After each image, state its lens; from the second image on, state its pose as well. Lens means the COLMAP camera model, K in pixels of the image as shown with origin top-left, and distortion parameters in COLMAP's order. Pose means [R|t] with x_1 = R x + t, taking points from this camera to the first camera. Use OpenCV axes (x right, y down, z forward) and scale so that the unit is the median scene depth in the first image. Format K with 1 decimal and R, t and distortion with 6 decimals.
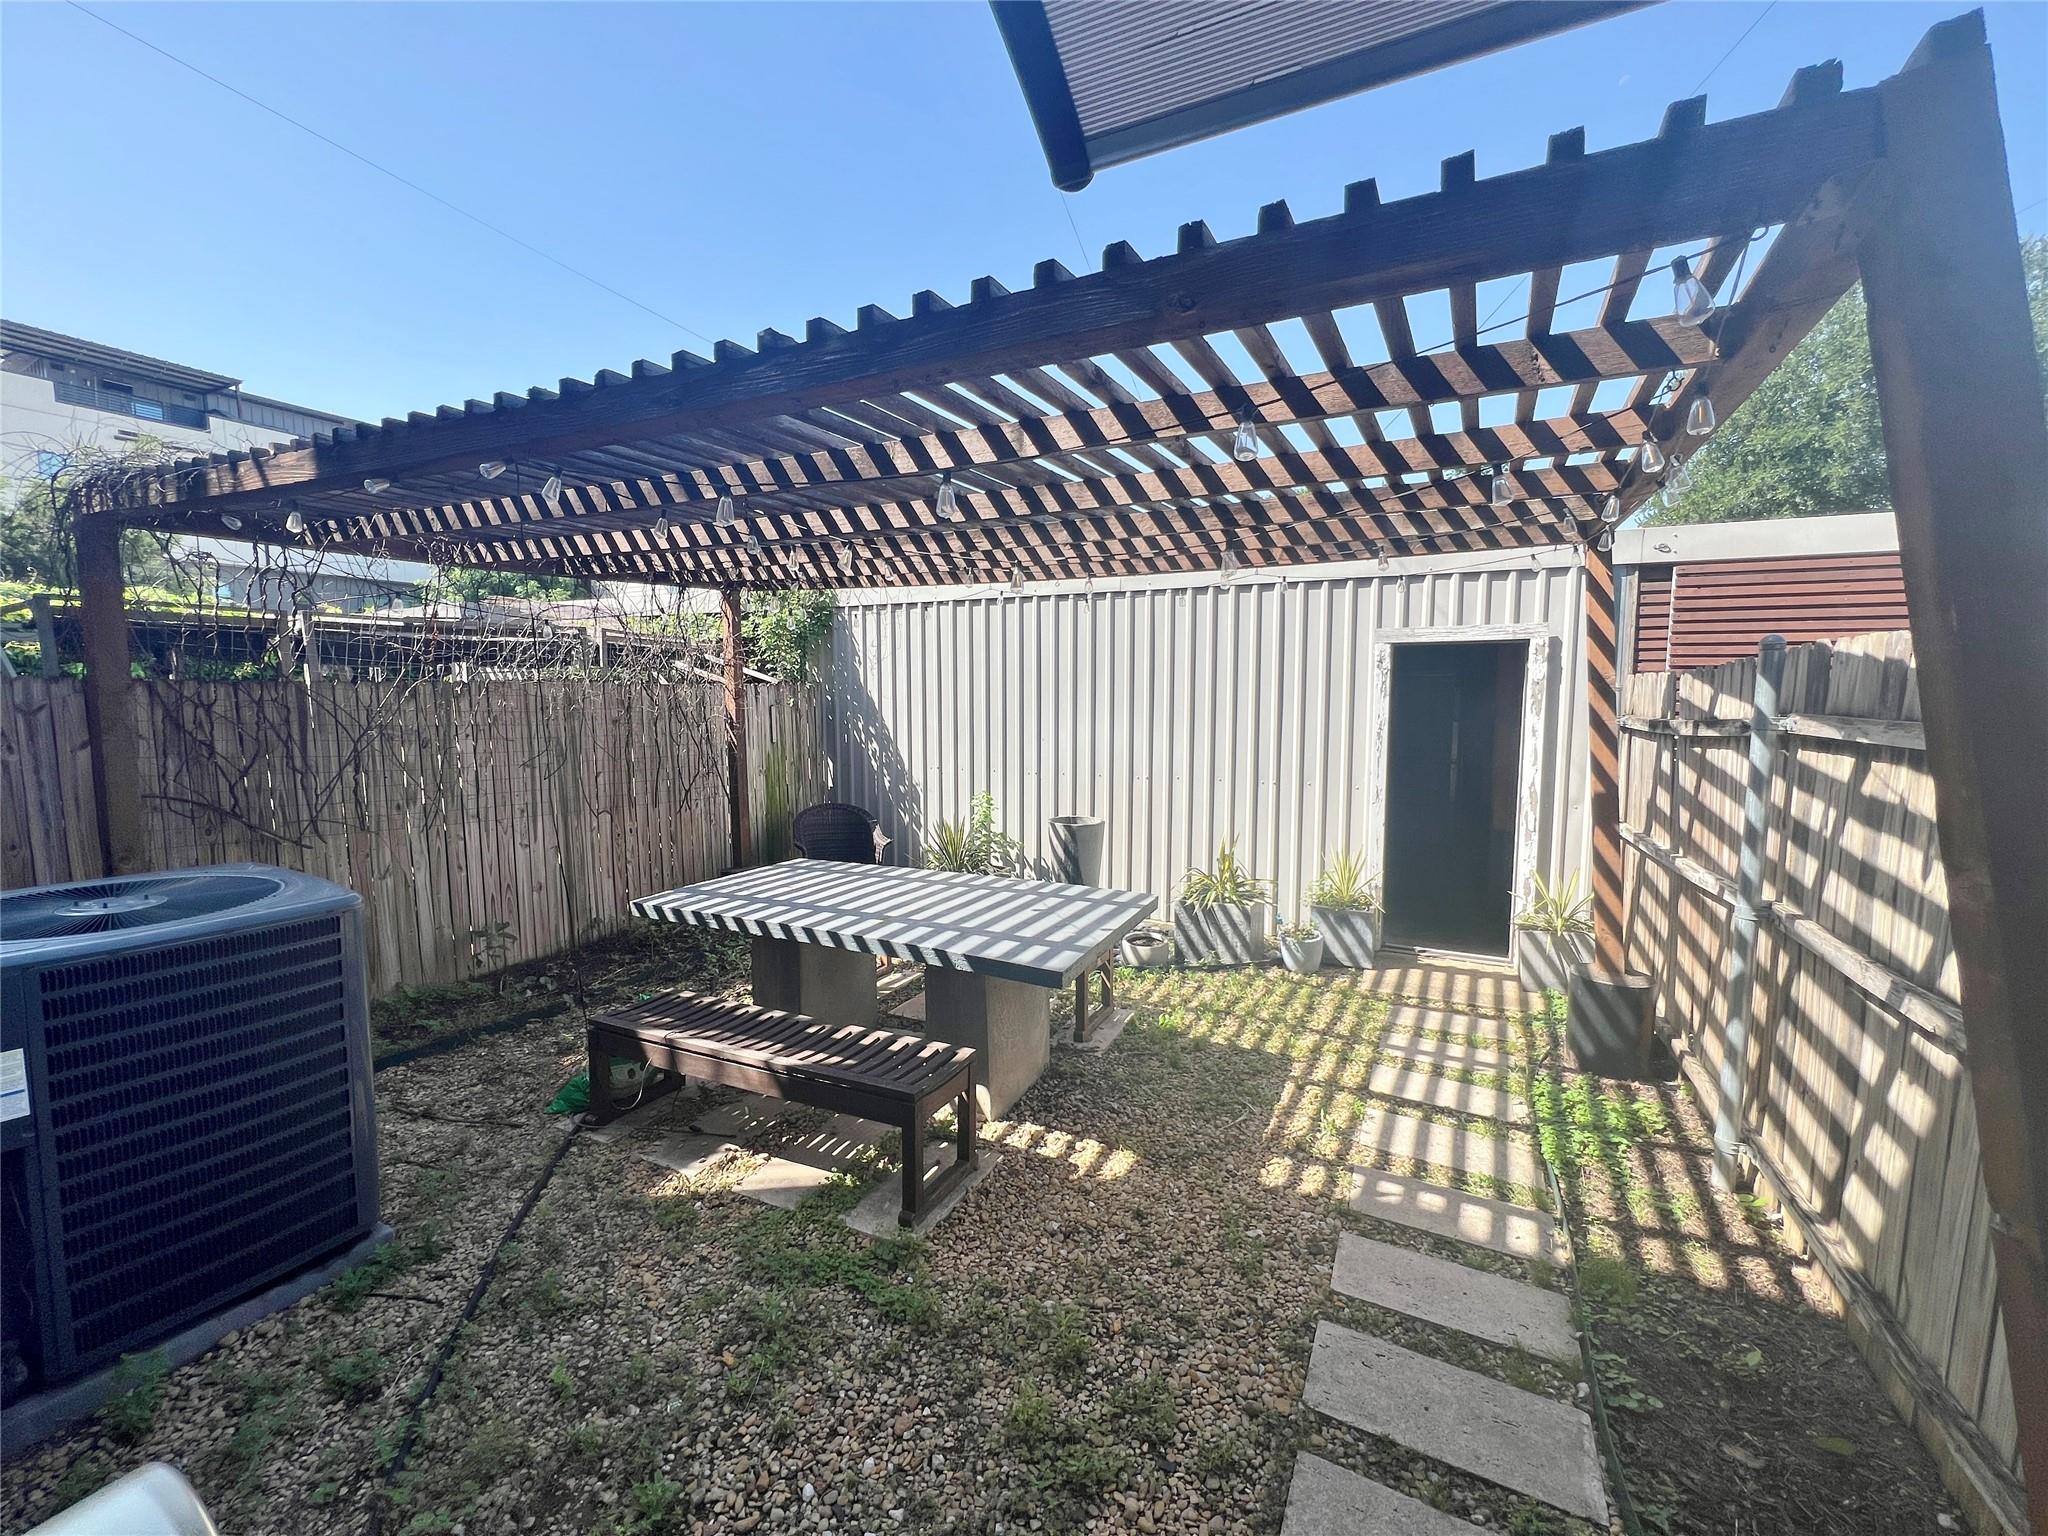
lens RADIAL K [[826.7, 0, 1021.9], [0, 826.7, 770.2], [0, 0, 1]] dist [0.000175, -0.000244]
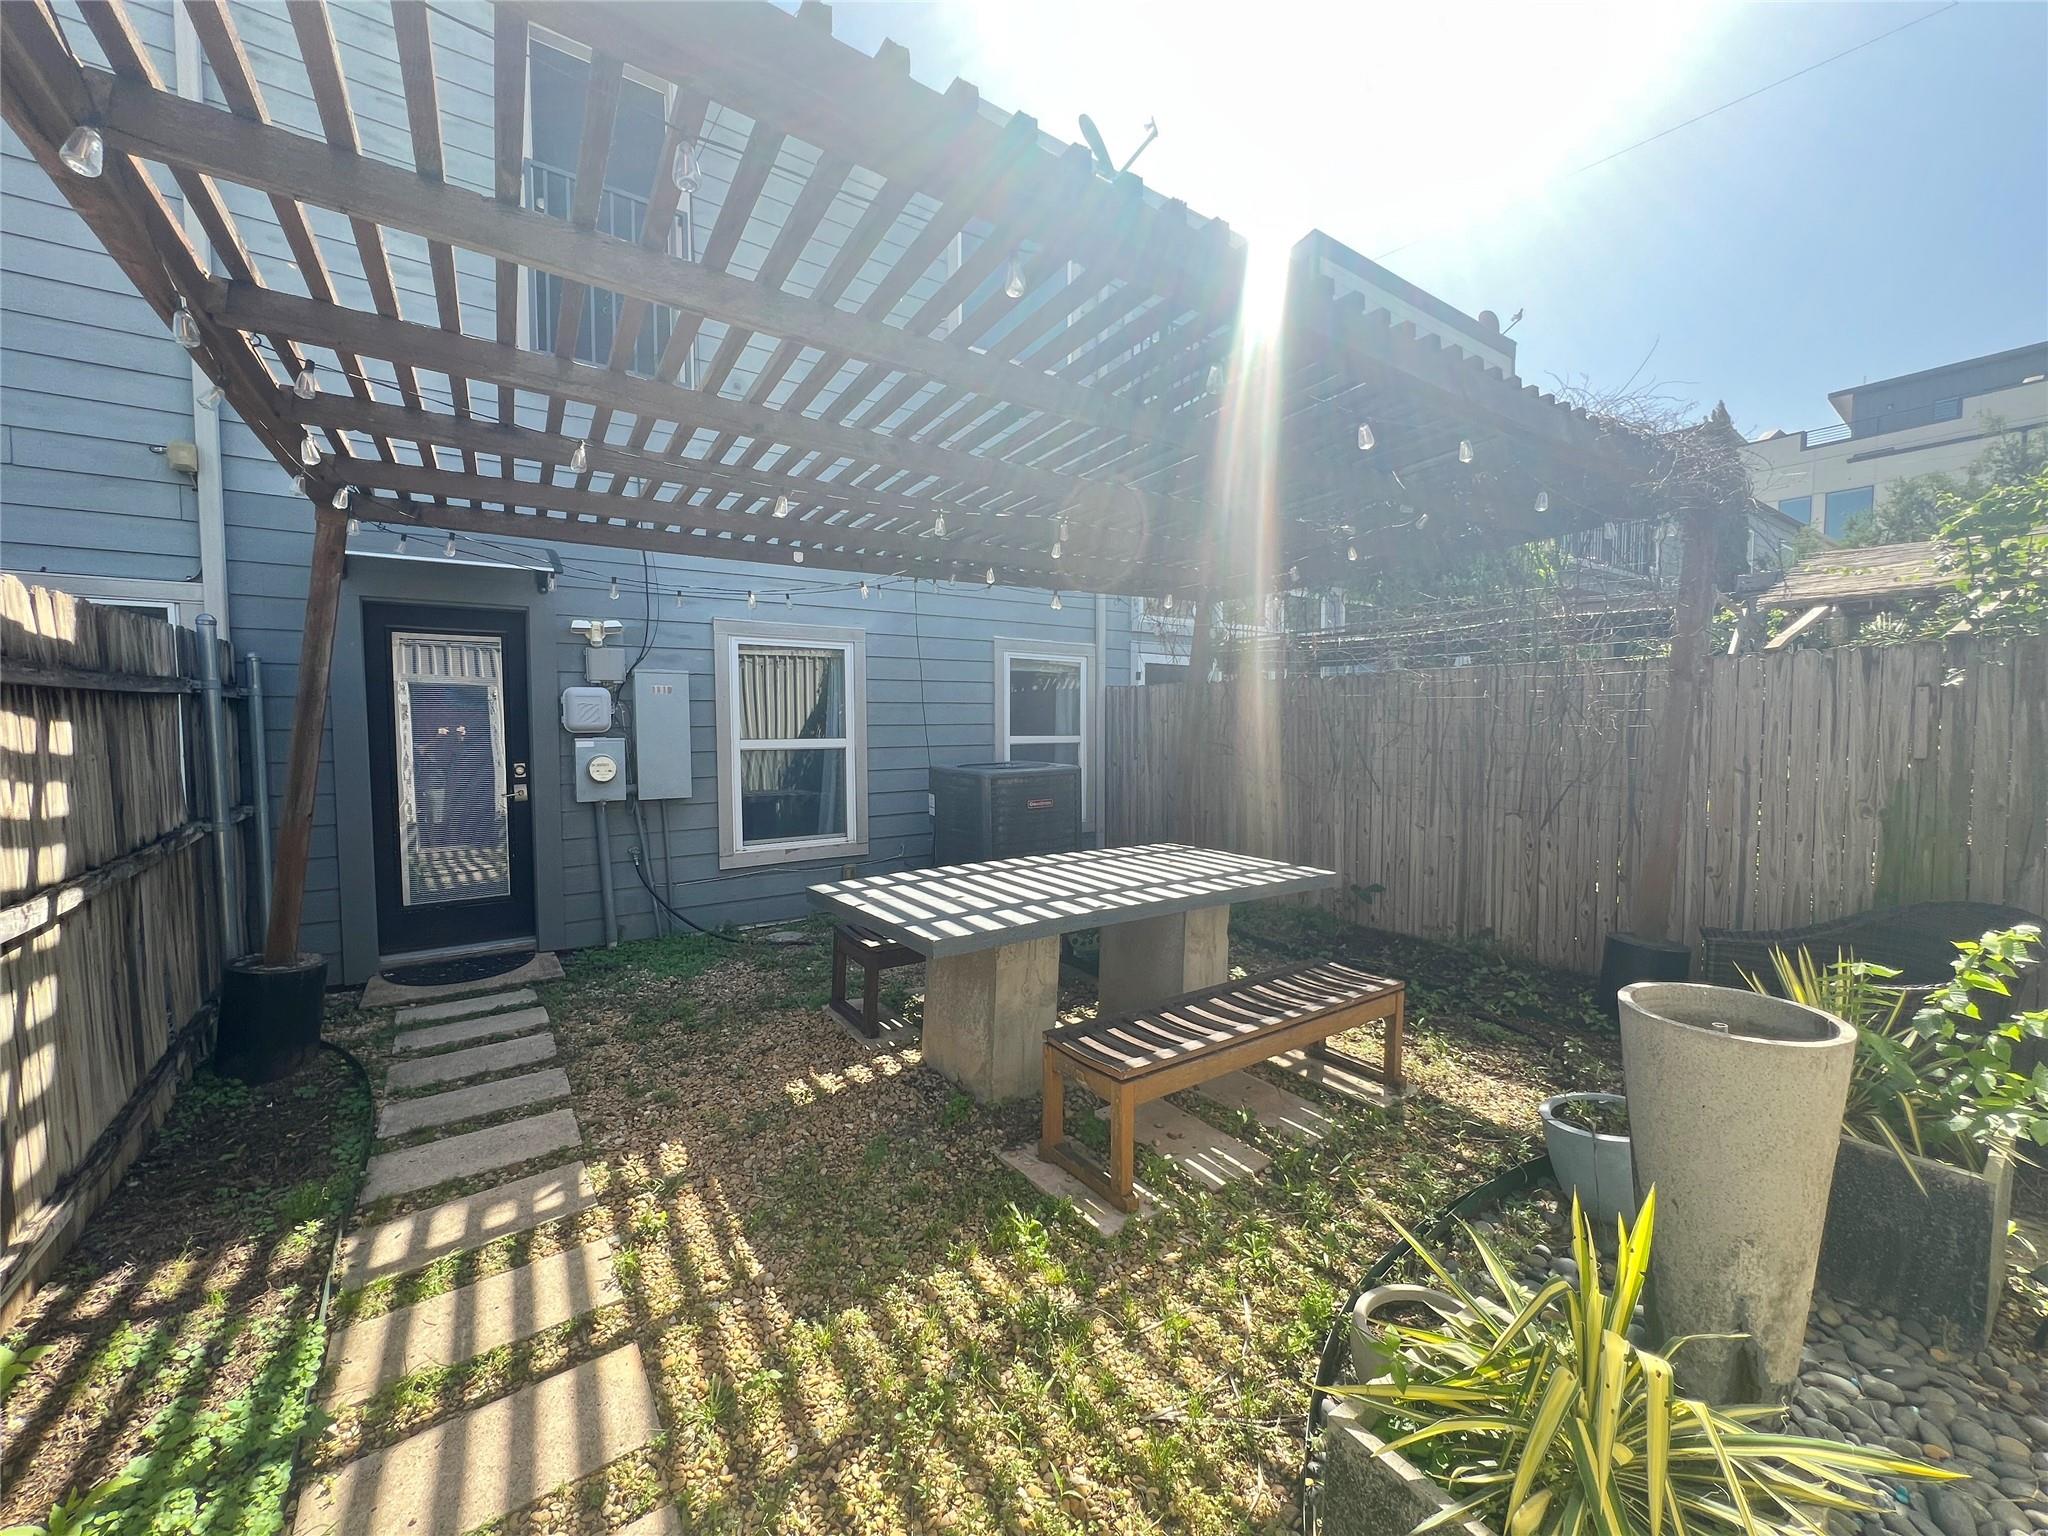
lens RADIAL K [[826.7, 0, 1021.8], [0, 826.7, 768.7], [0, 0, 1]] dist [0.000175, -0.000244]
pose [[-0.484371, 0.052558, -0.873282, 0.873274], [-0.079159, 0.991466, 0.103577, -0.079885], [0.871274, 0.119298, -0.476078, 1.661900]]
